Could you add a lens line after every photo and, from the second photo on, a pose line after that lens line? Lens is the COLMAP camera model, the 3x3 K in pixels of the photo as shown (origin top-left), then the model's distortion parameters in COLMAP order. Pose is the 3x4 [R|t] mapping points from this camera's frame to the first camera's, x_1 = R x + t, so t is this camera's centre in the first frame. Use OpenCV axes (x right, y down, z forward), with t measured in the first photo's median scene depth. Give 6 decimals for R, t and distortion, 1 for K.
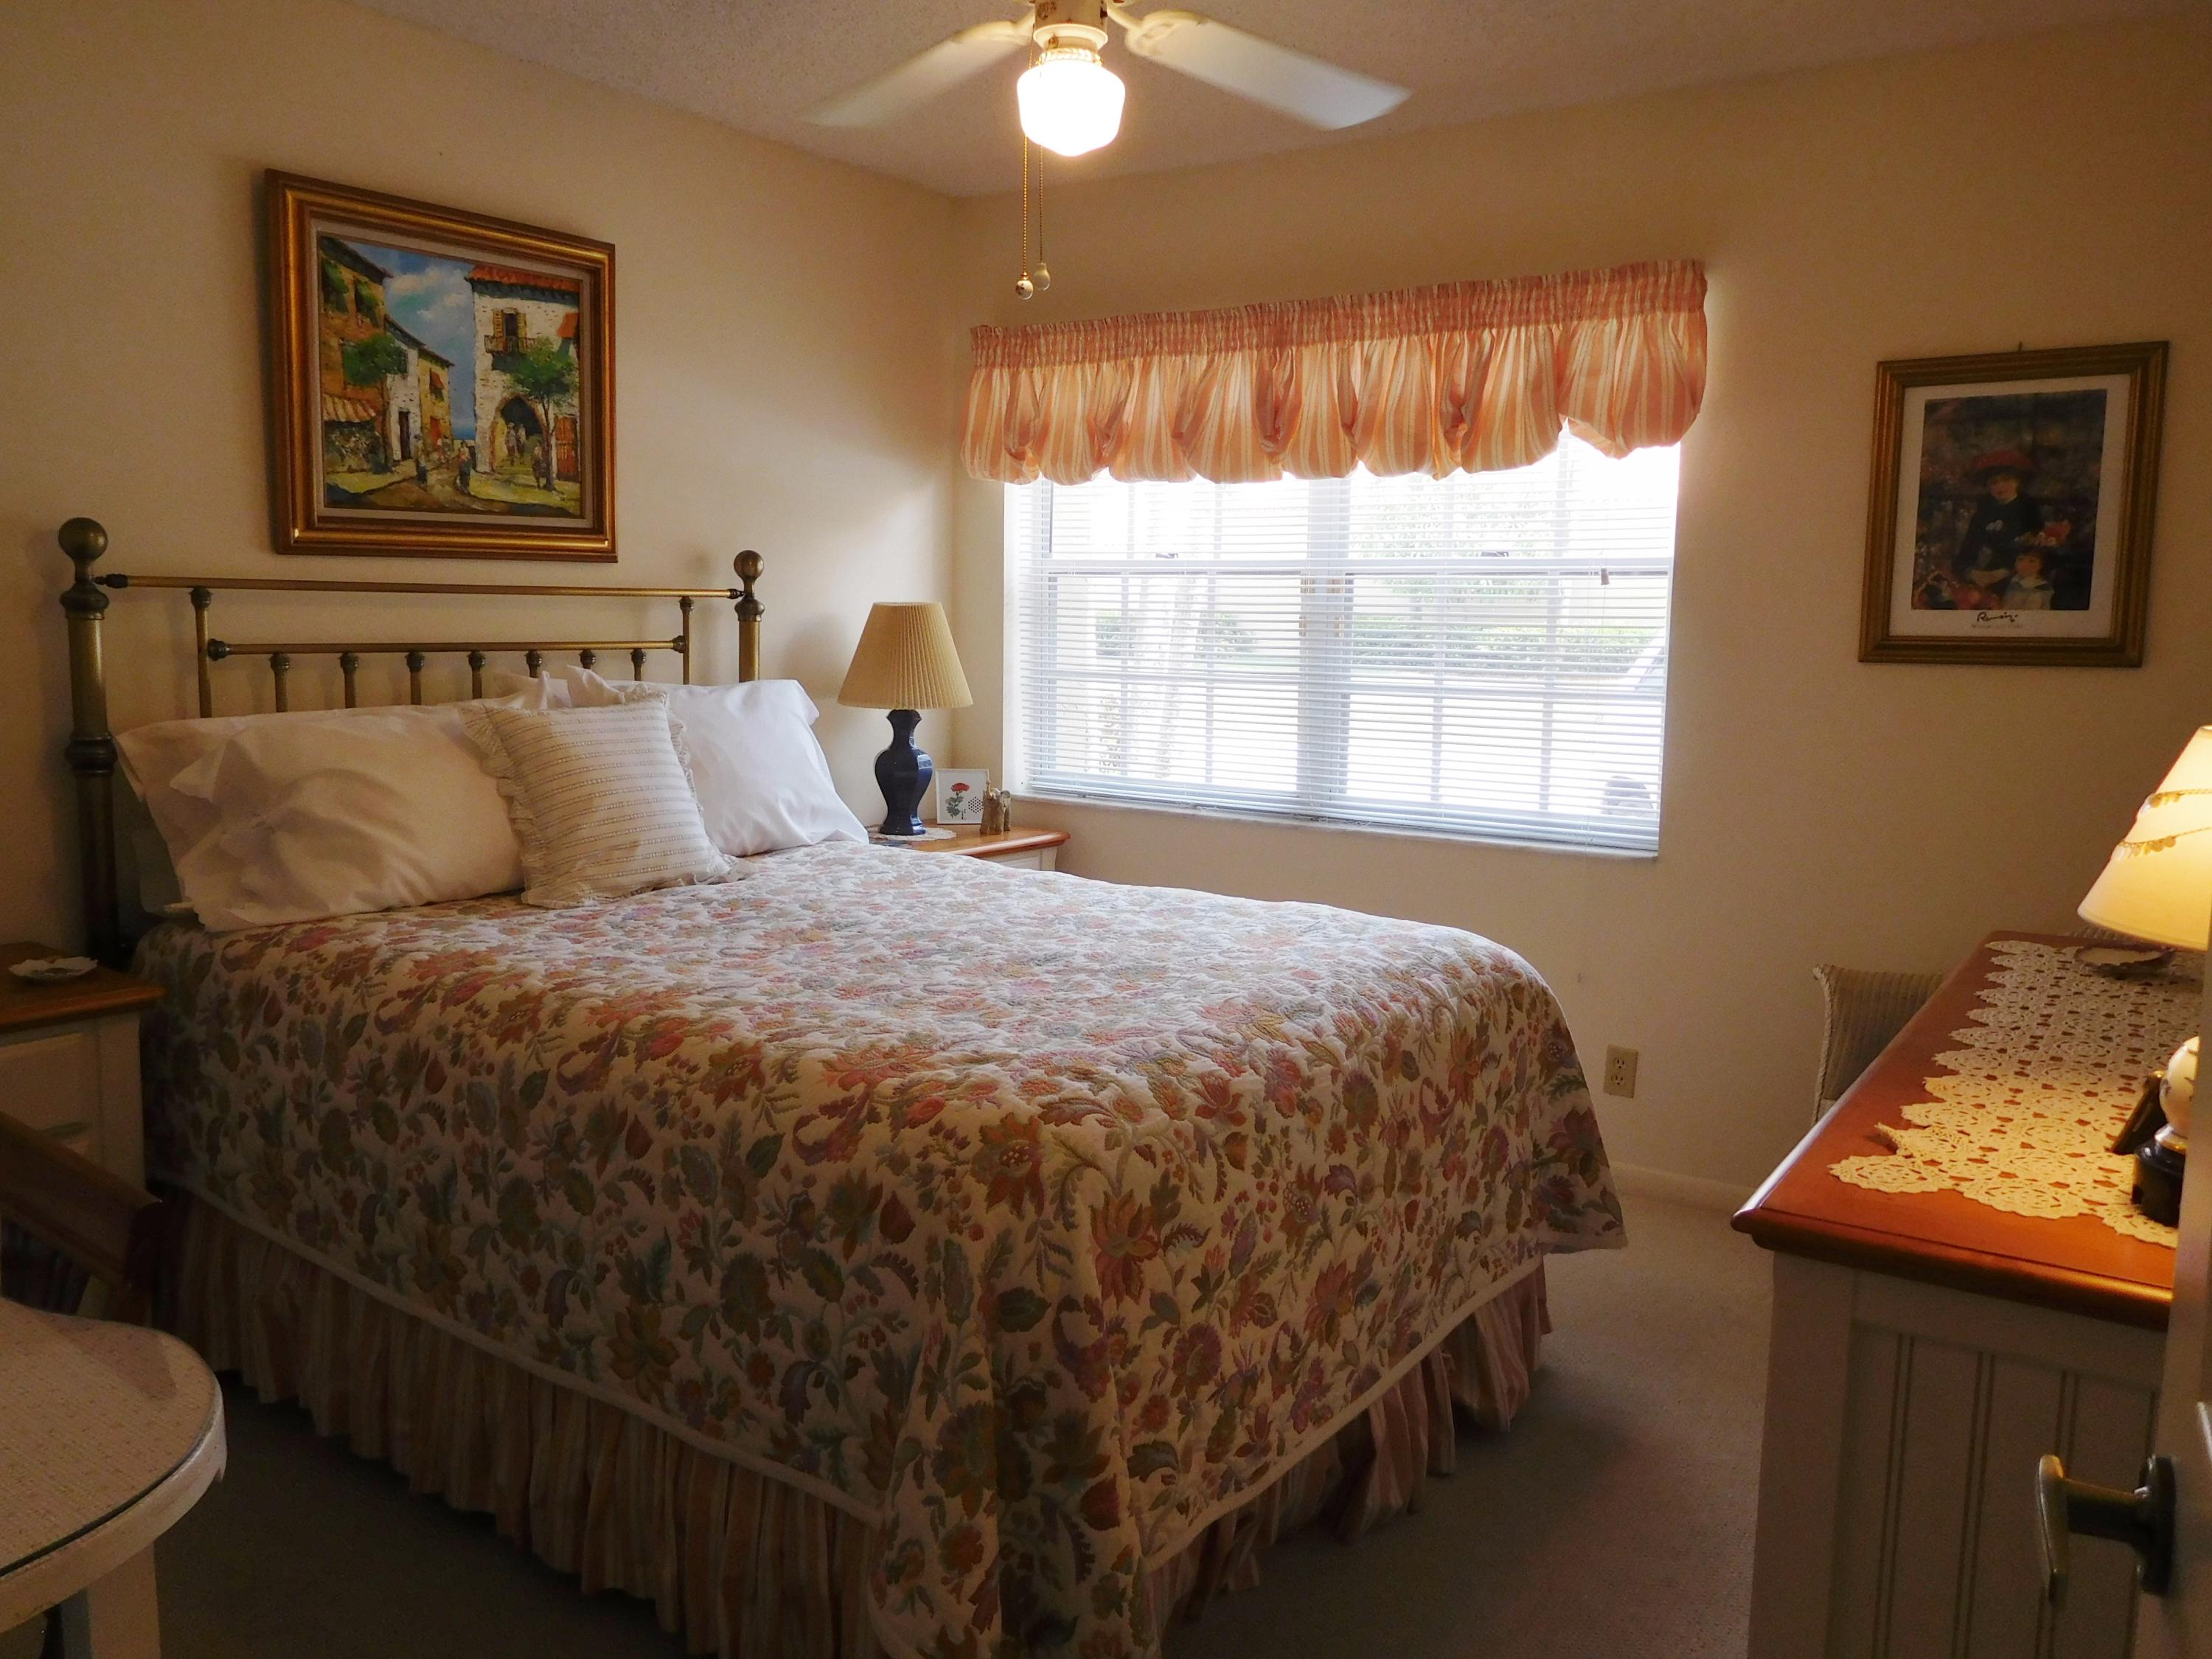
lens RADIAL K [[1785.3, 0, 1109.3], [0, 1785.3, 866.6], [0, 0, 1]] dist [-0.010750, 0.000354]
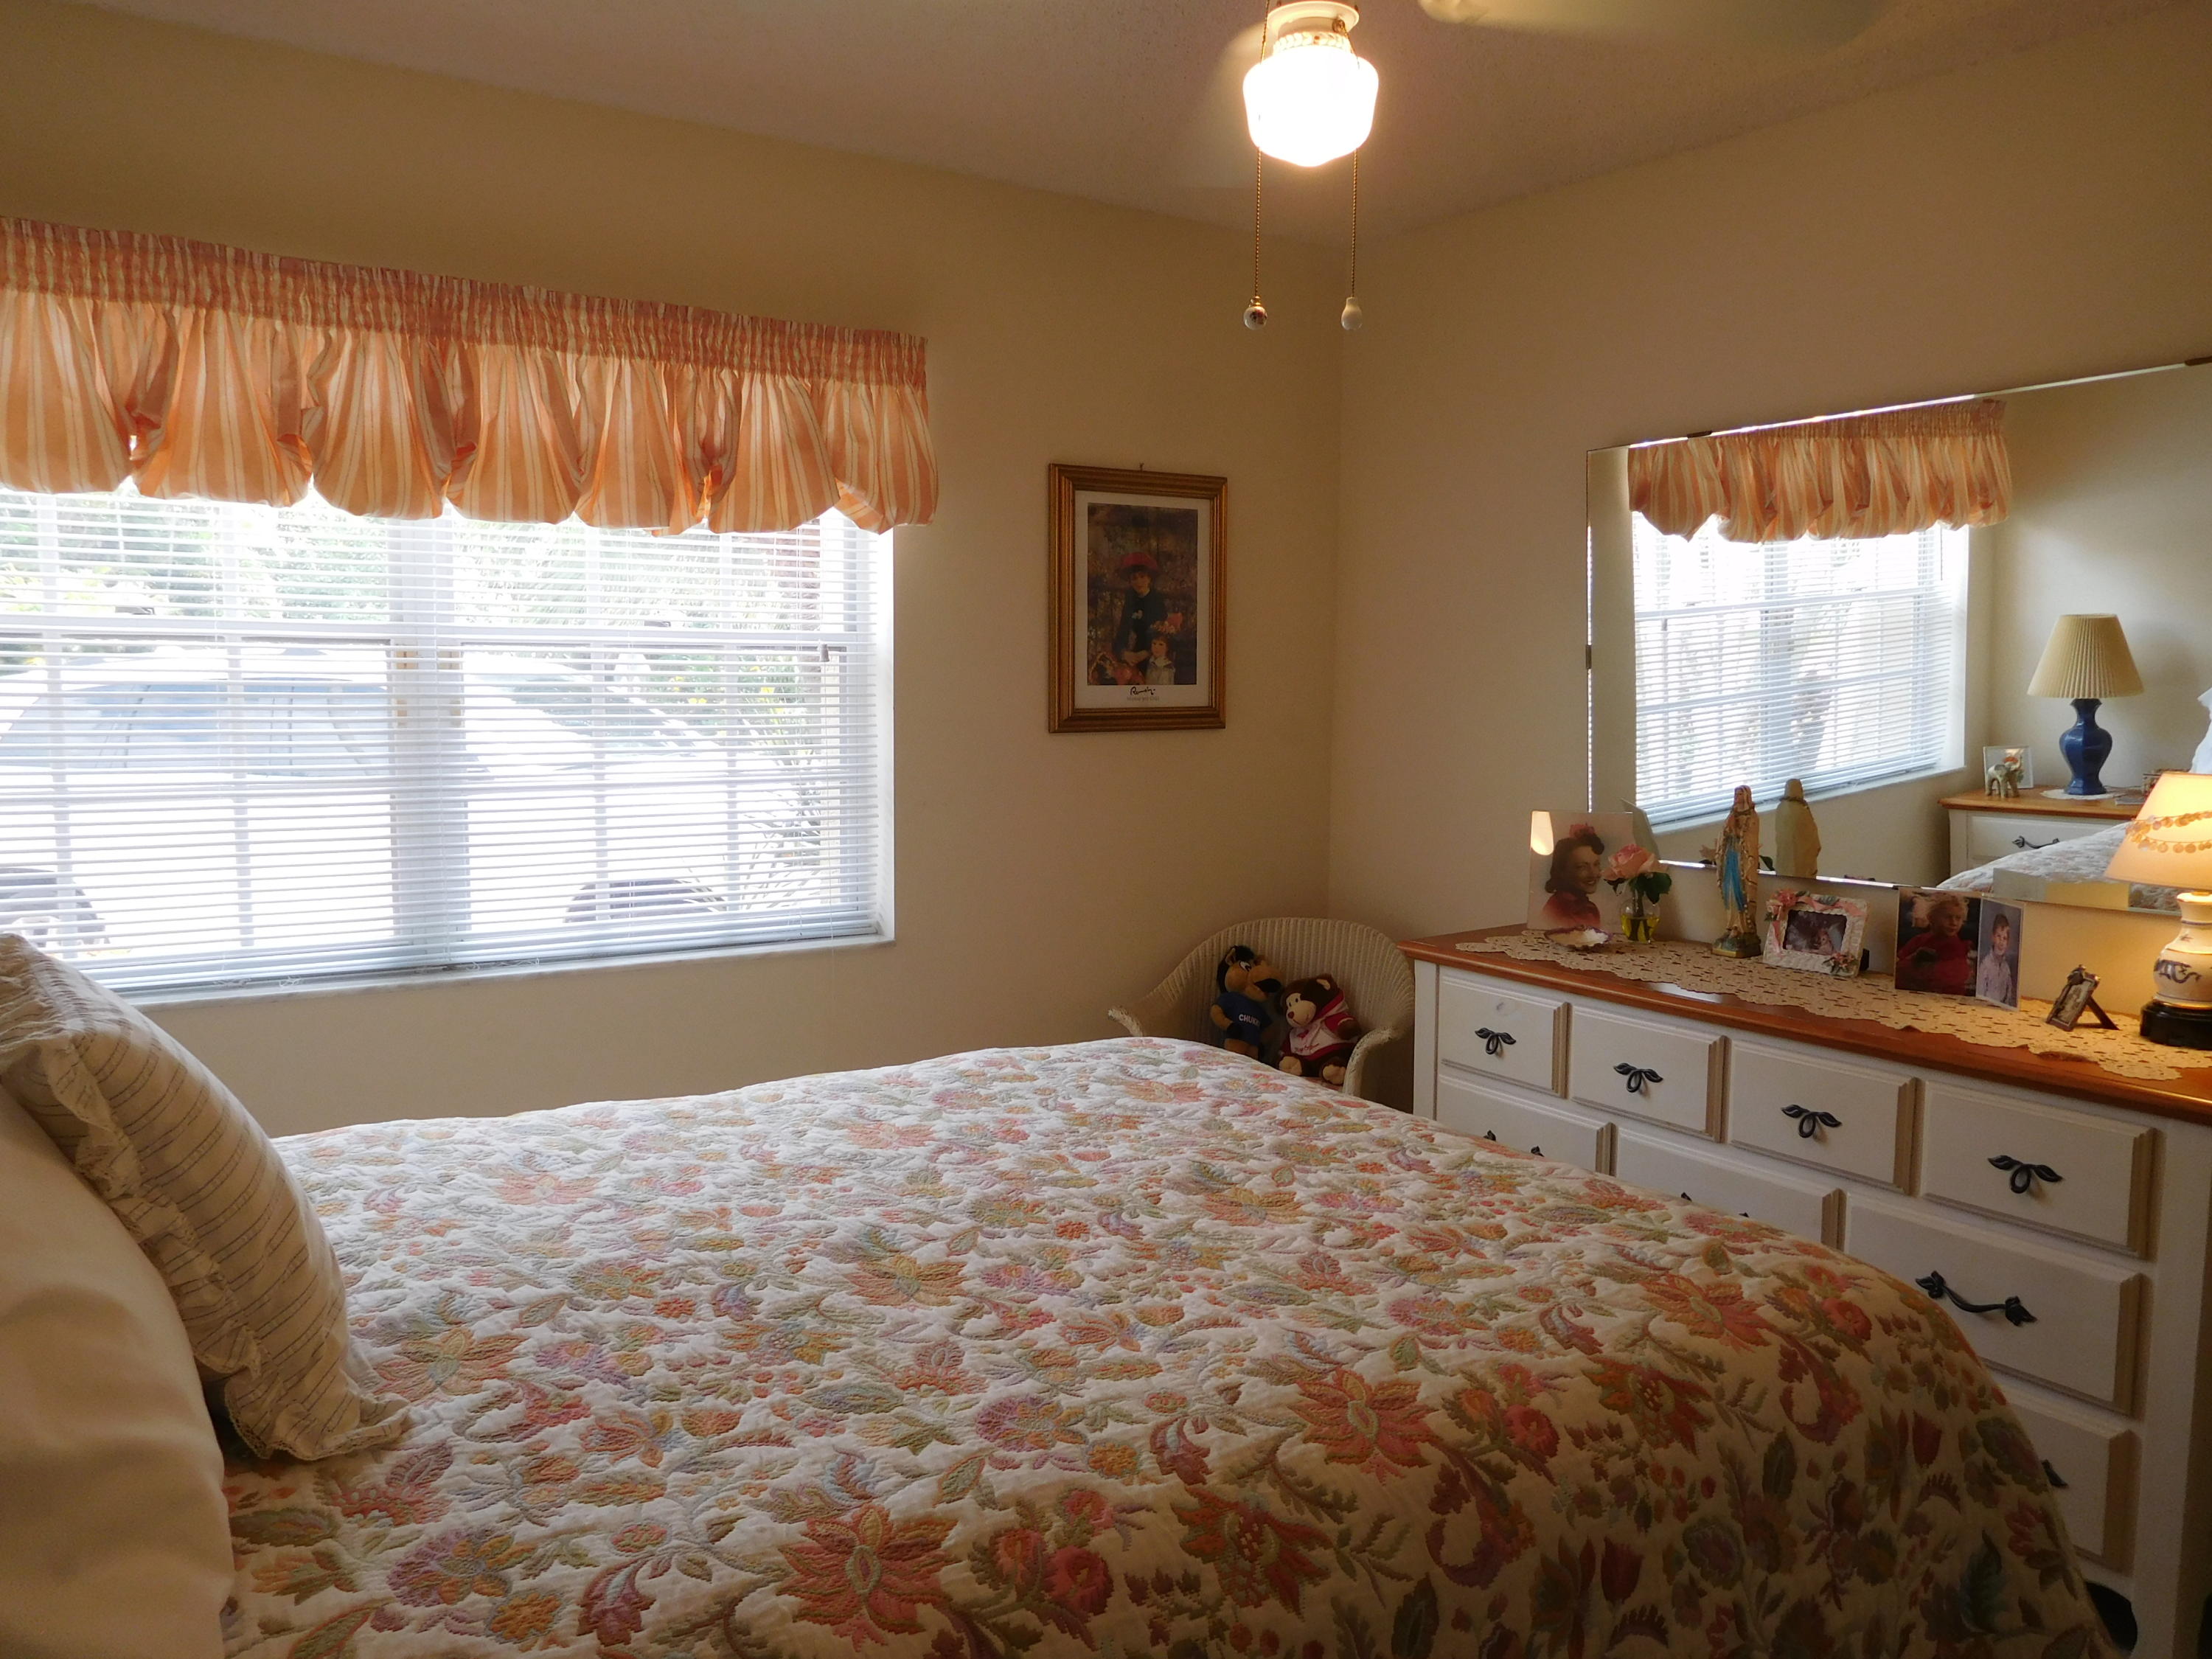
lens RADIAL K [[1647.8, 0, 1105.1], [0, 1647.8, 834.9], [0, 0, 1]] dist [-0.018714, 0.003336]
pose [[0.349675, -0.110991, 0.930273, -0.508020], [0.122951, 0.989806, 0.071879, -0.117967], [-0.928768, 0.089244, 0.359757, 0.588721]]
